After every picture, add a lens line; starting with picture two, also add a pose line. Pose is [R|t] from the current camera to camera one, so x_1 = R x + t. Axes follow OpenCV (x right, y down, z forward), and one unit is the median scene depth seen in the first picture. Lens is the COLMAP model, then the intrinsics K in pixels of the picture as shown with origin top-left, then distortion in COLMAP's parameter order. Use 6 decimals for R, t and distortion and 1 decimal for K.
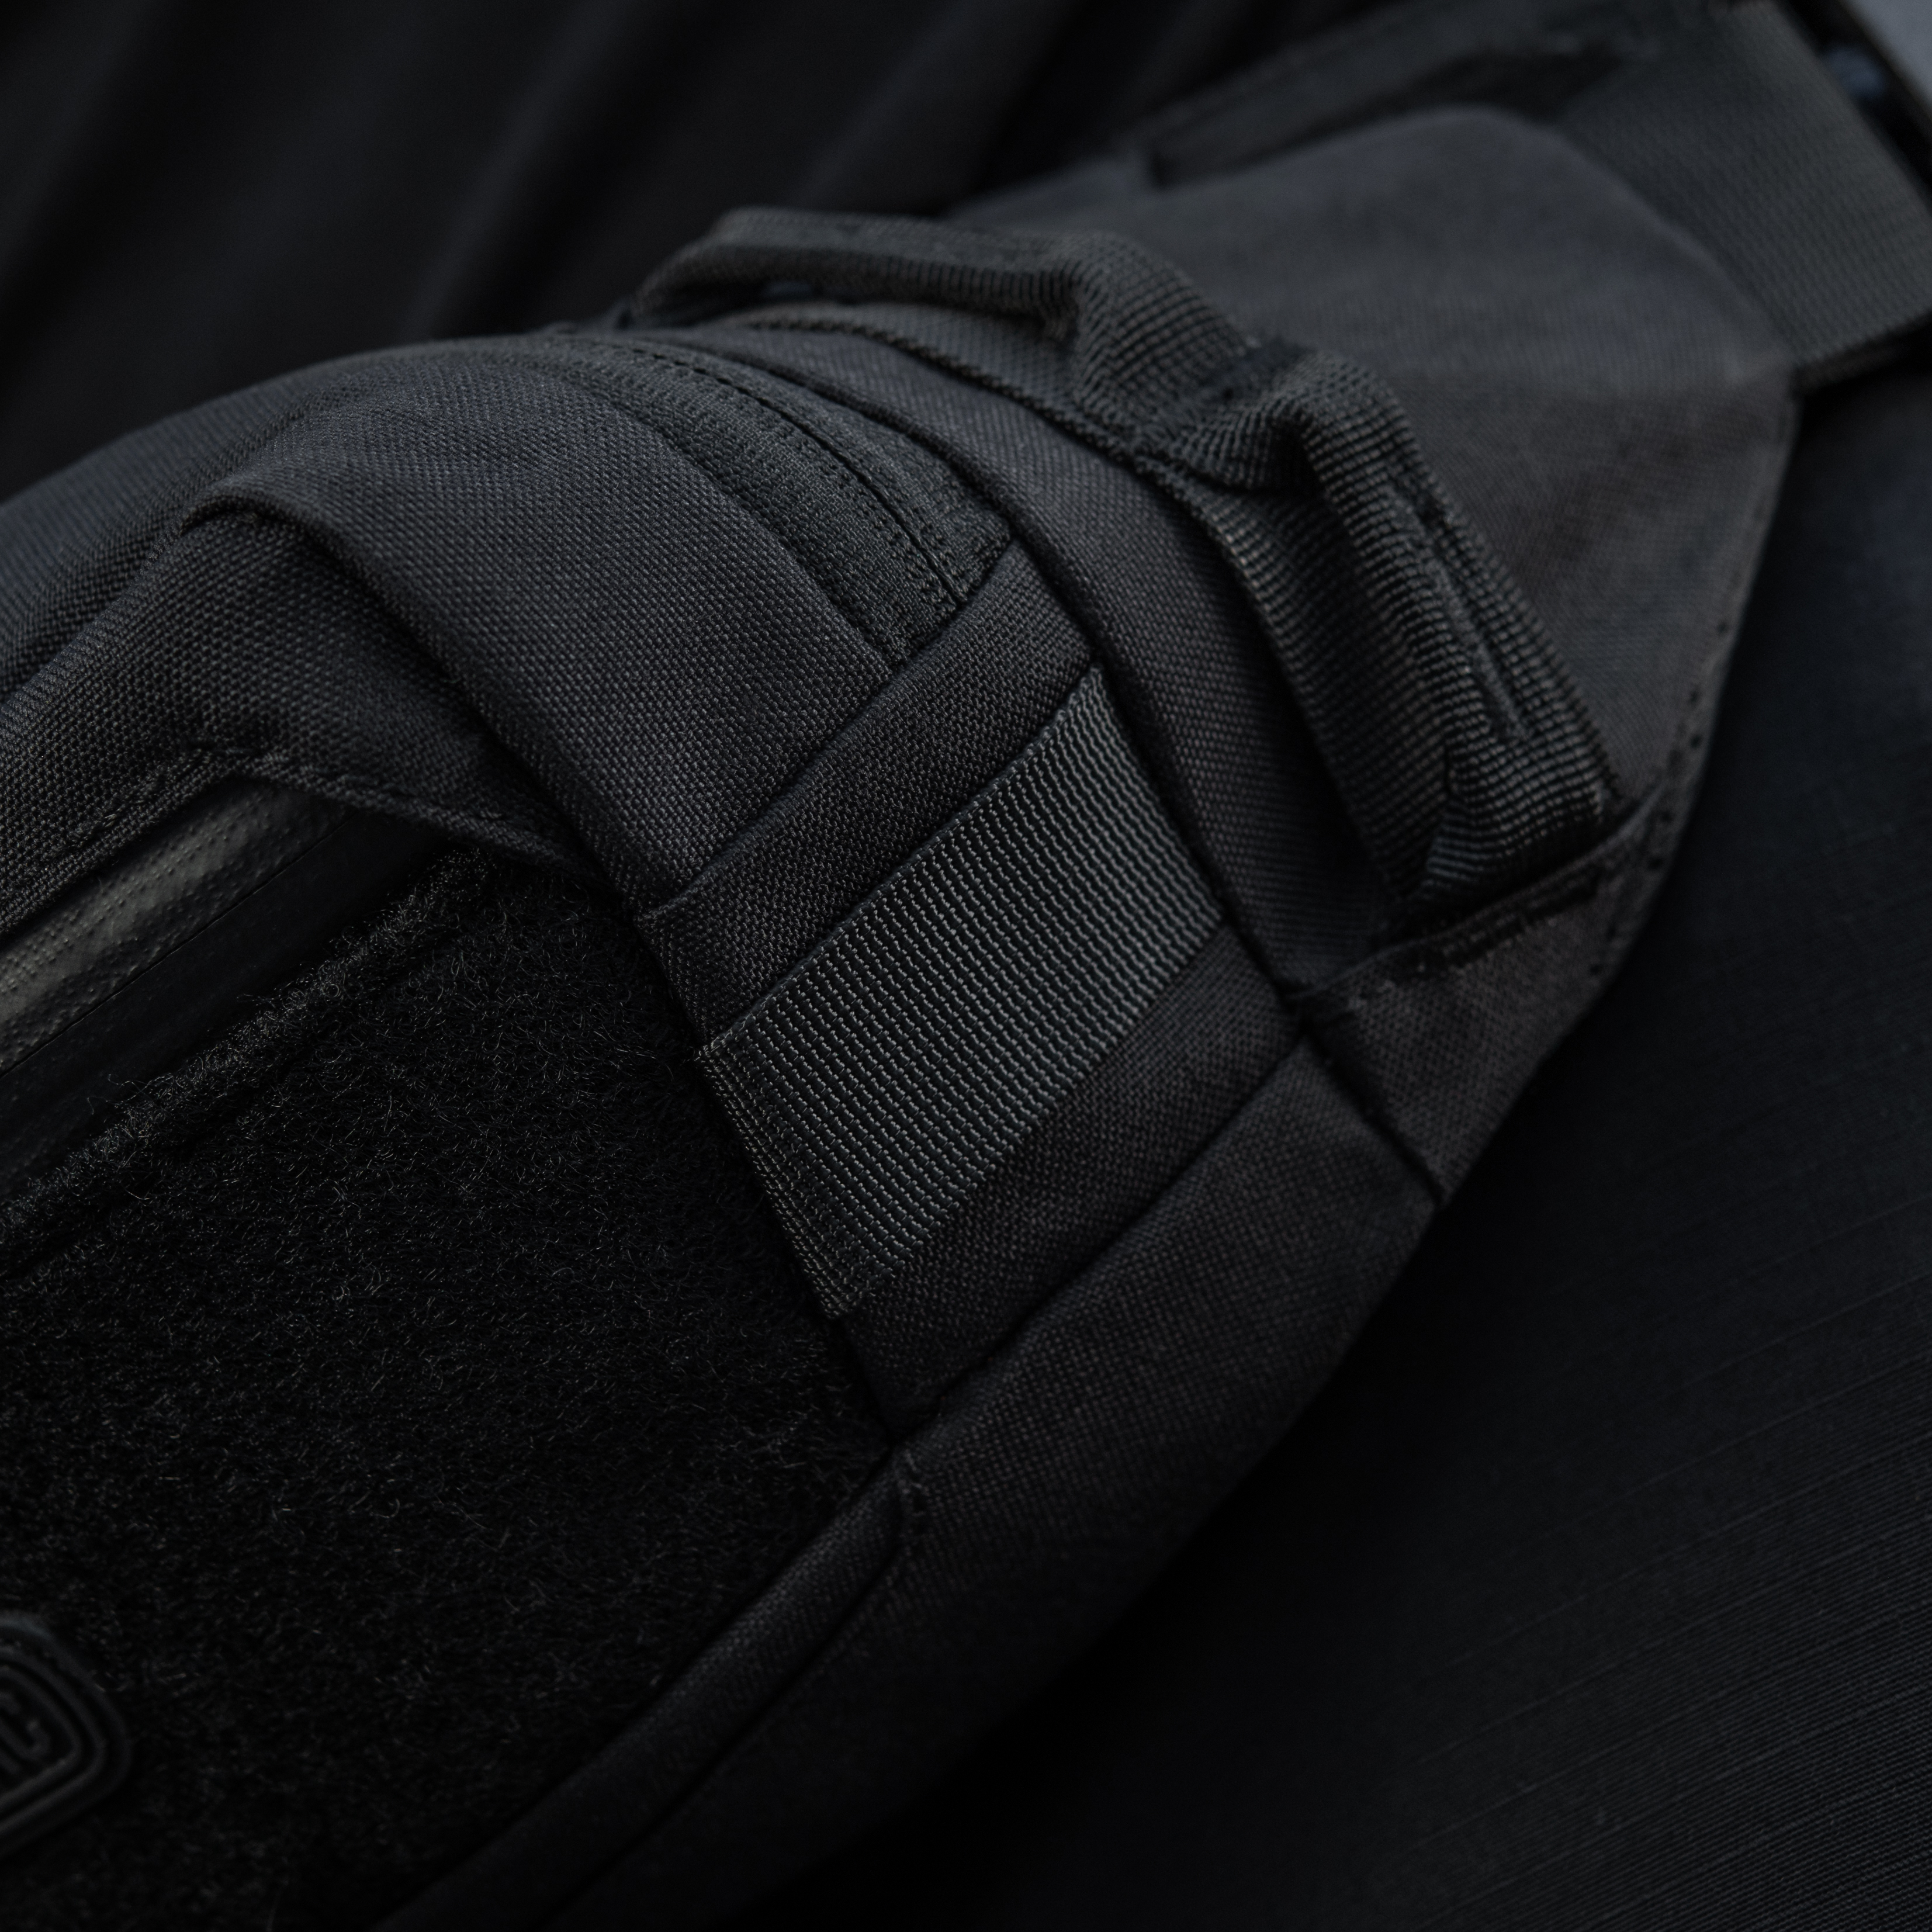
lens RADIAL K [[5150.0, 0, 962.8], [0, 5150.0, 1029.5], [0, 0, 1]] dist [0.068583, -1.349935]
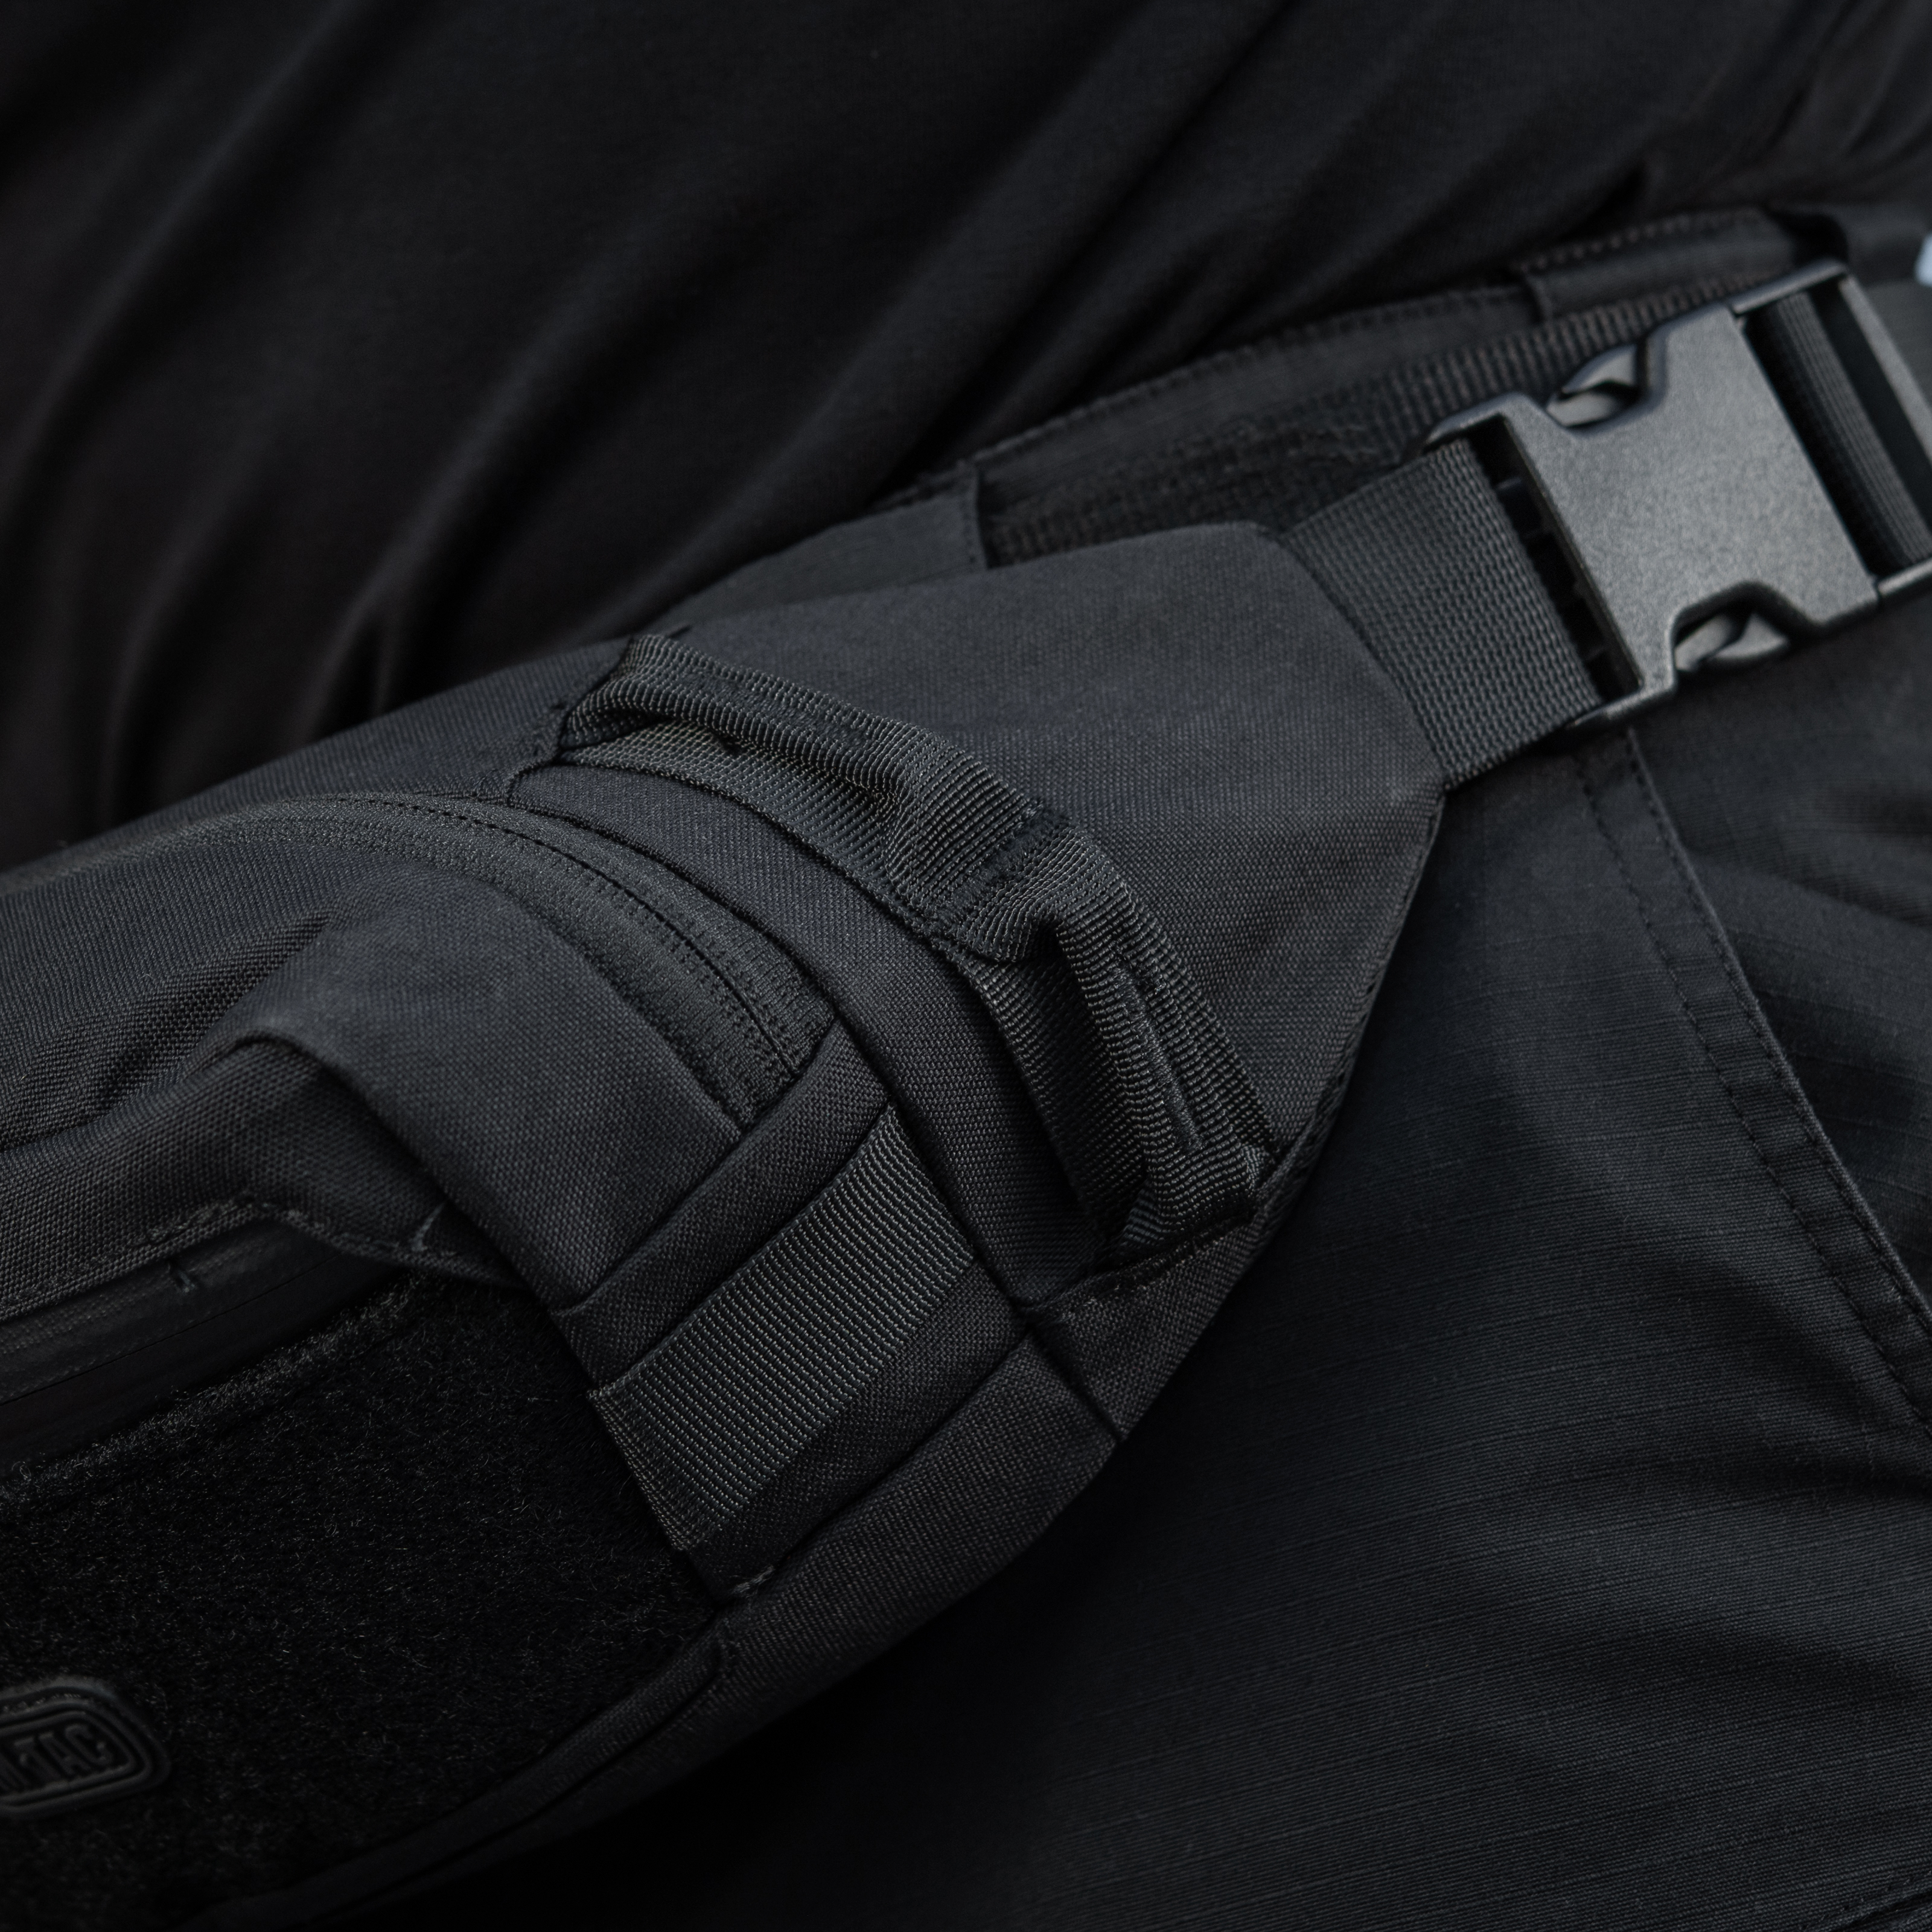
lens RADIAL K [[5150.0, 0, 962.8], [0, 5150.0, 1029.5], [0, 0, 1]] dist [0.068583, -1.349935]
pose [[0.998011, 0.057540, 0.025768, 0.008193], [-0.062217, 0.964949, 0.254957, -0.436431], [-0.010195, -0.256053, 0.966609, -0.324912]]
